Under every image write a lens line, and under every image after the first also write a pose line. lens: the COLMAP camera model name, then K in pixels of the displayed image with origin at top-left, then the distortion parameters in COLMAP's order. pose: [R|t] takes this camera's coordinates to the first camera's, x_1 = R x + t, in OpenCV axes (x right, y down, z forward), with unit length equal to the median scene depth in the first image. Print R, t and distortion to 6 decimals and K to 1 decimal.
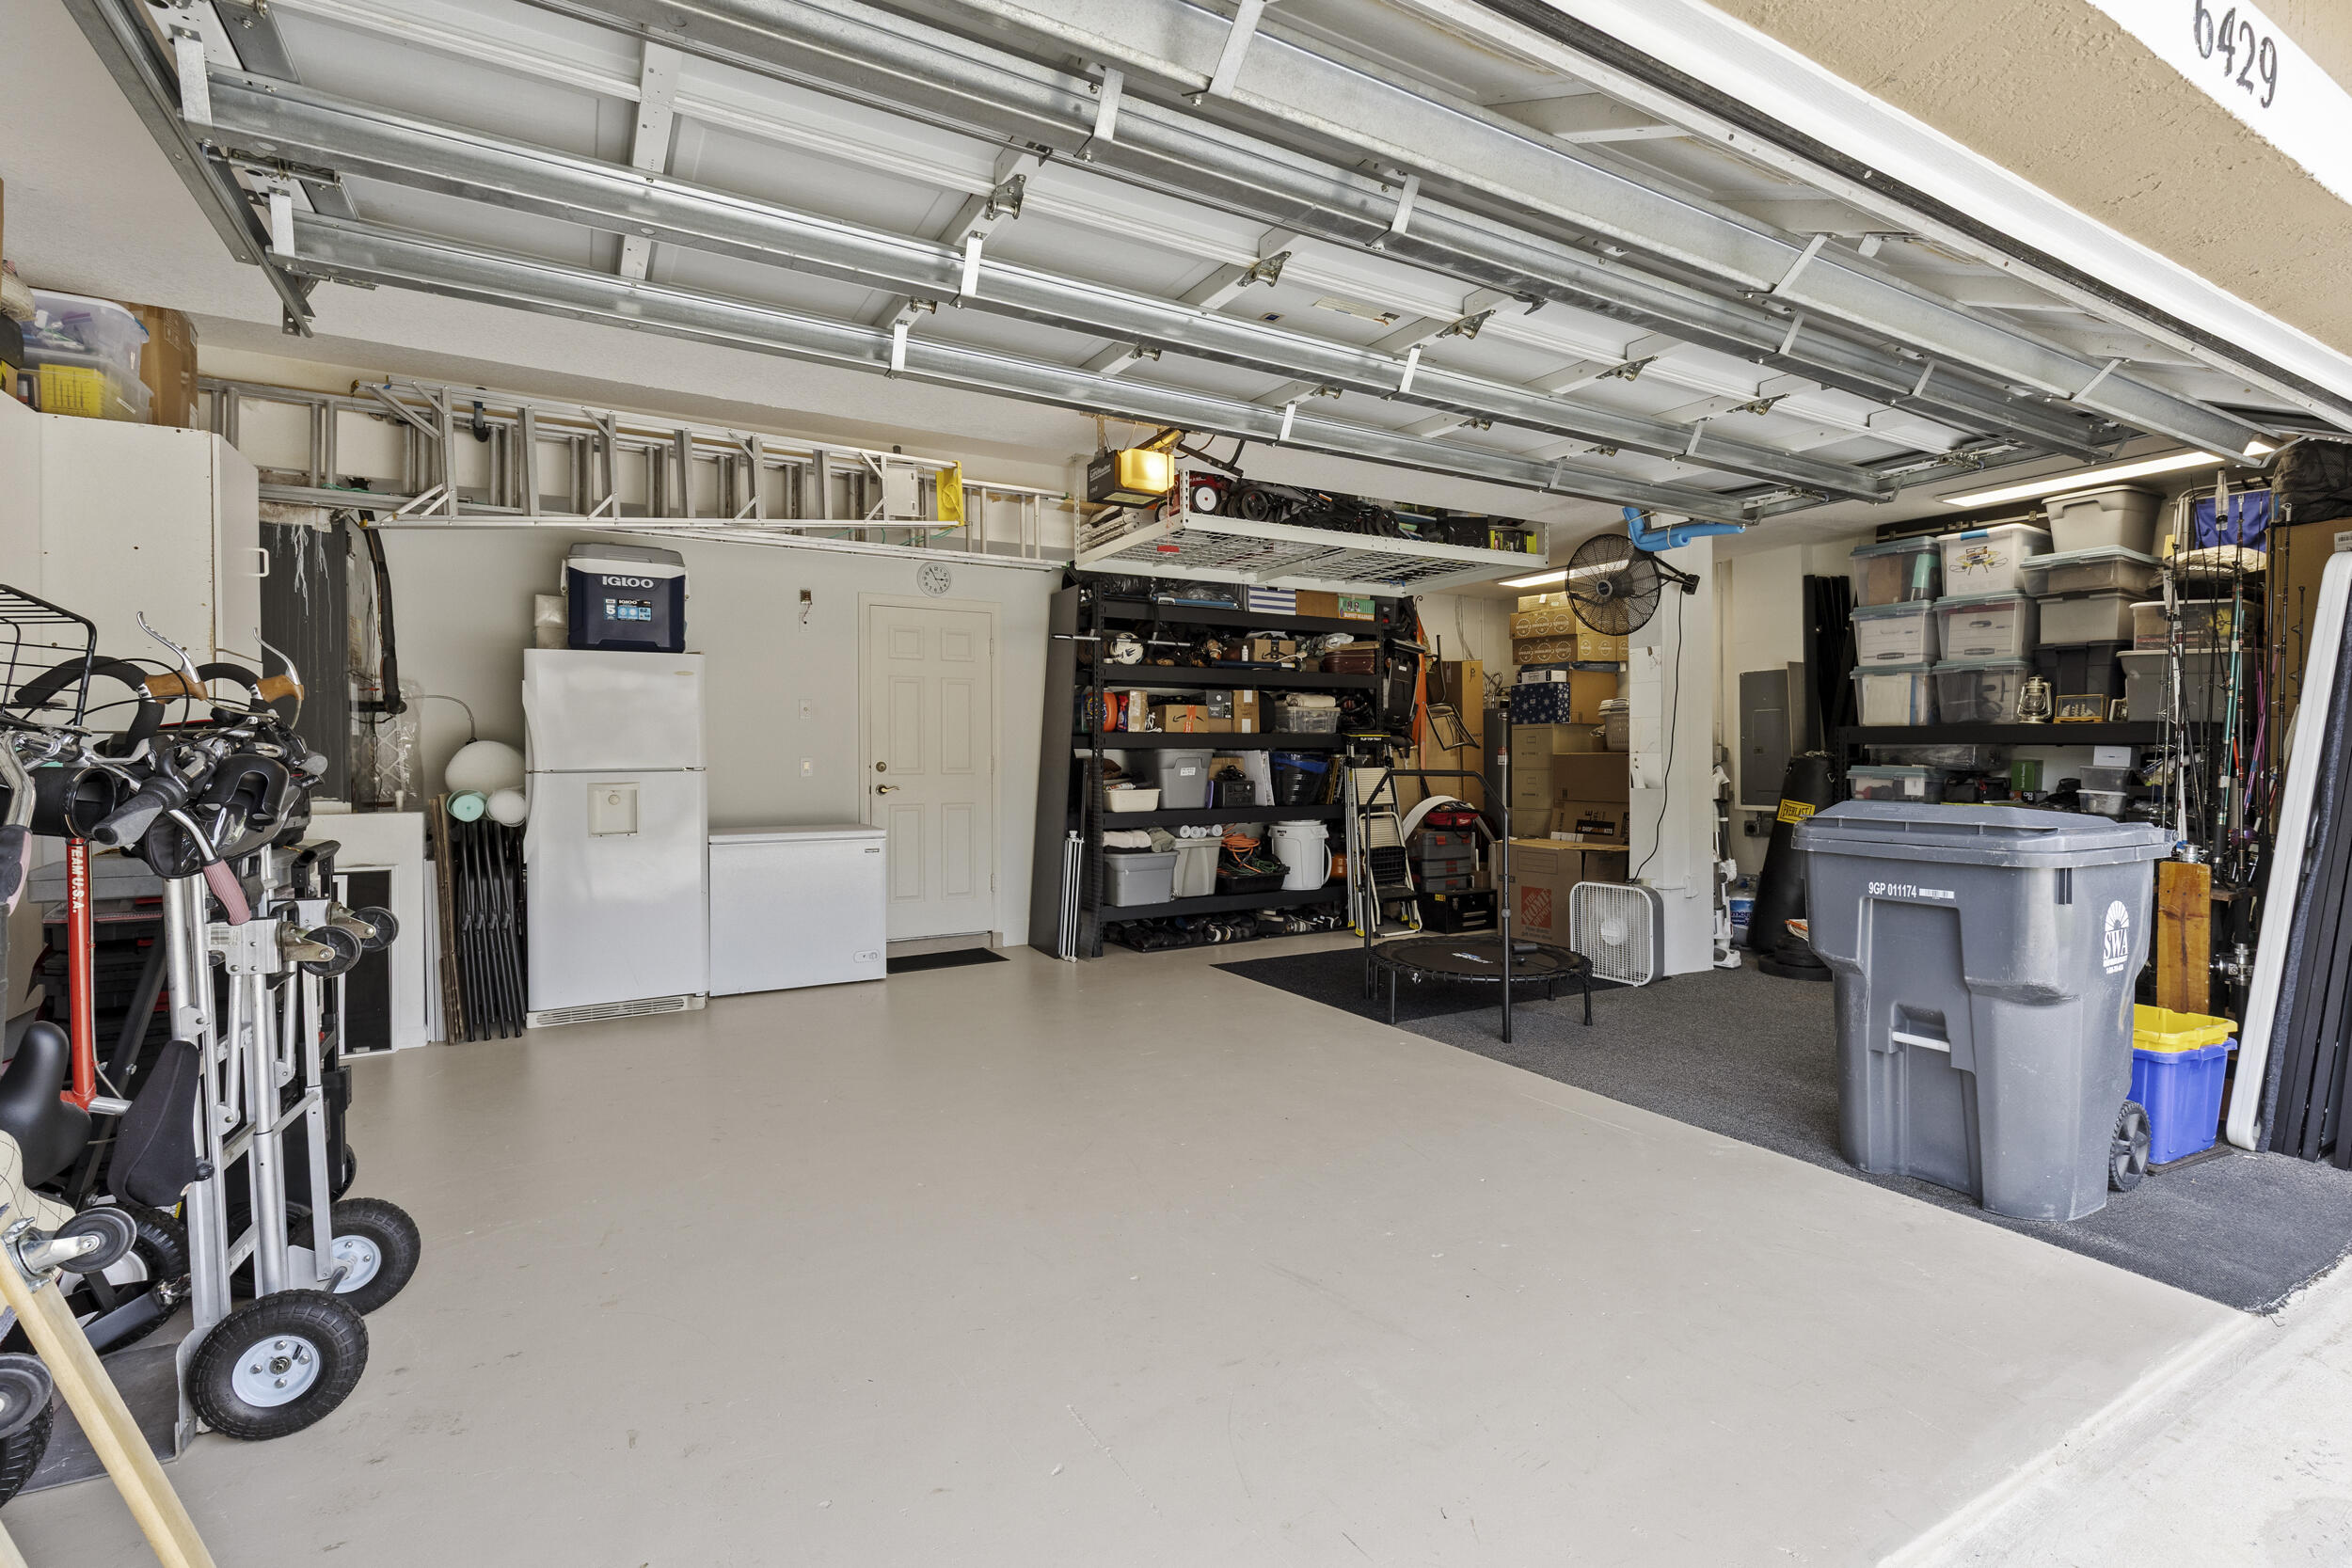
lens RADIAL K [[1067.8, 0, 1184.8], [0, 1067.8, 779.8], [0, 0, 1]] dist [0.013533, -0.003015]
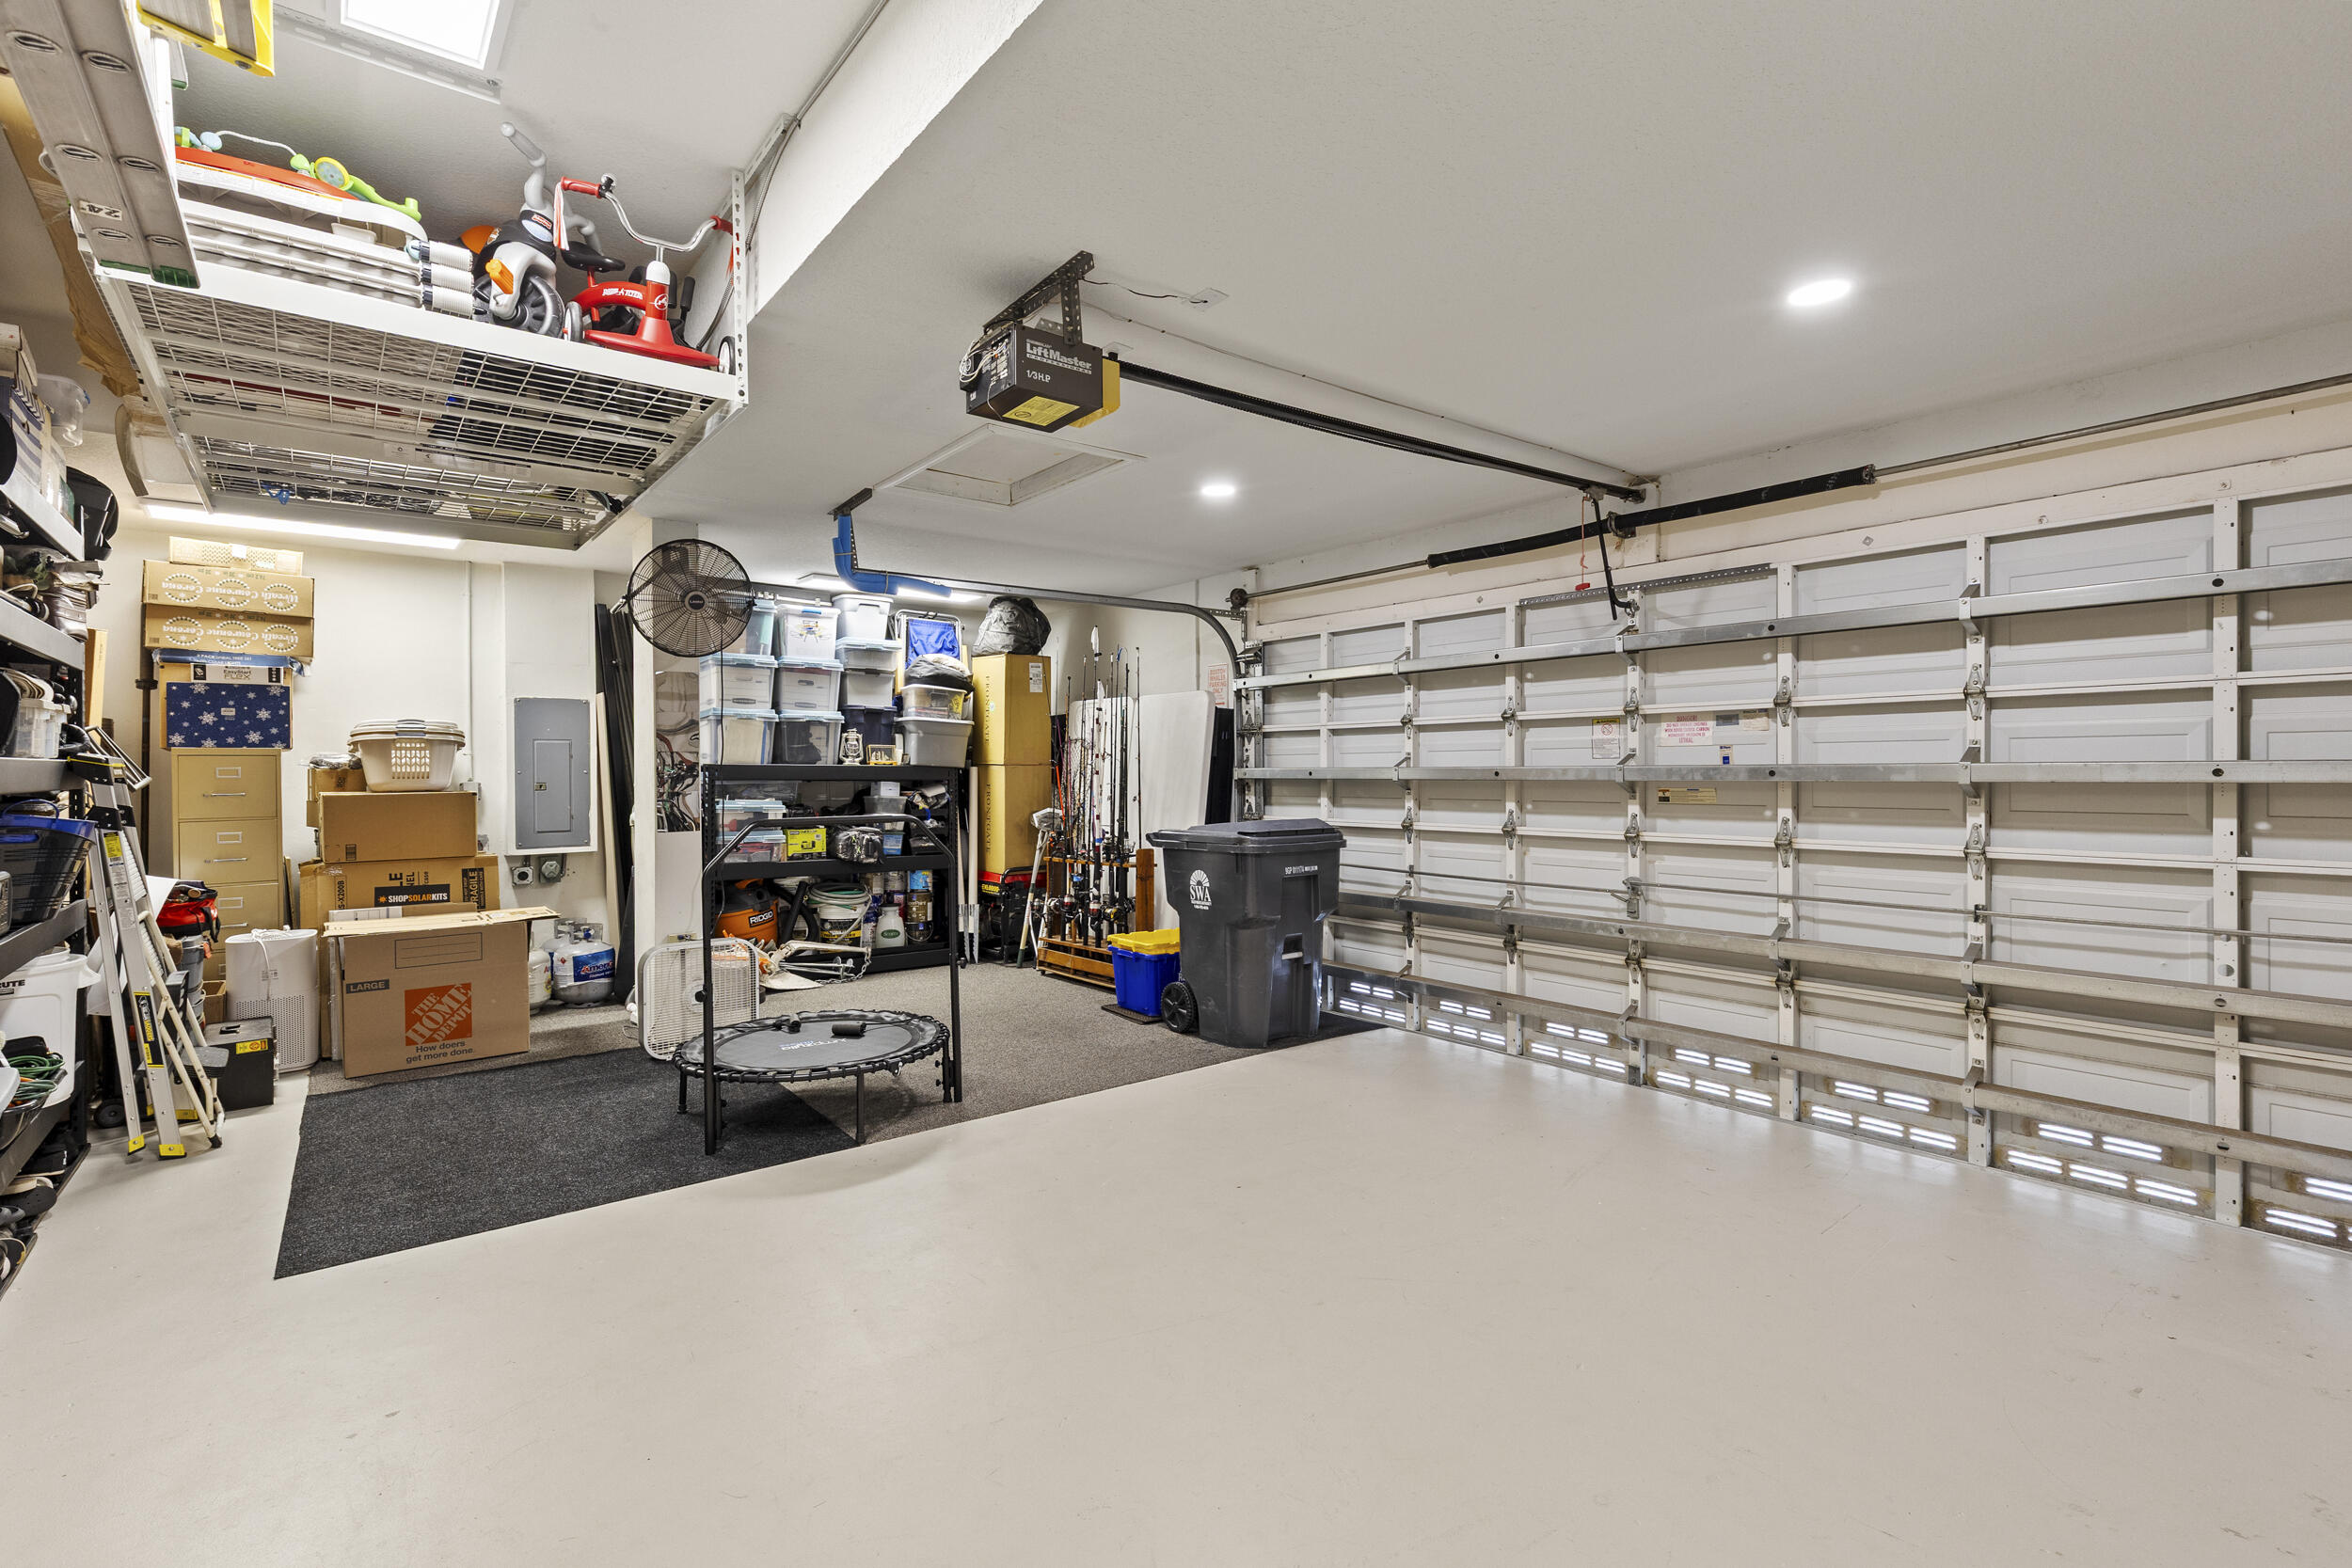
lens RADIAL K [[1067.8, 0, 1181.5], [0, 1067.8, 778.8], [0, 0, 1]] dist [0.013533, -0.003015]
pose [[-0.159740, -0.002190, 0.987157, -0.550086], [0.026382, 0.999631, 0.006487, -0.033016], [-0.986806, 0.027080, -0.159624, 0.786201]]
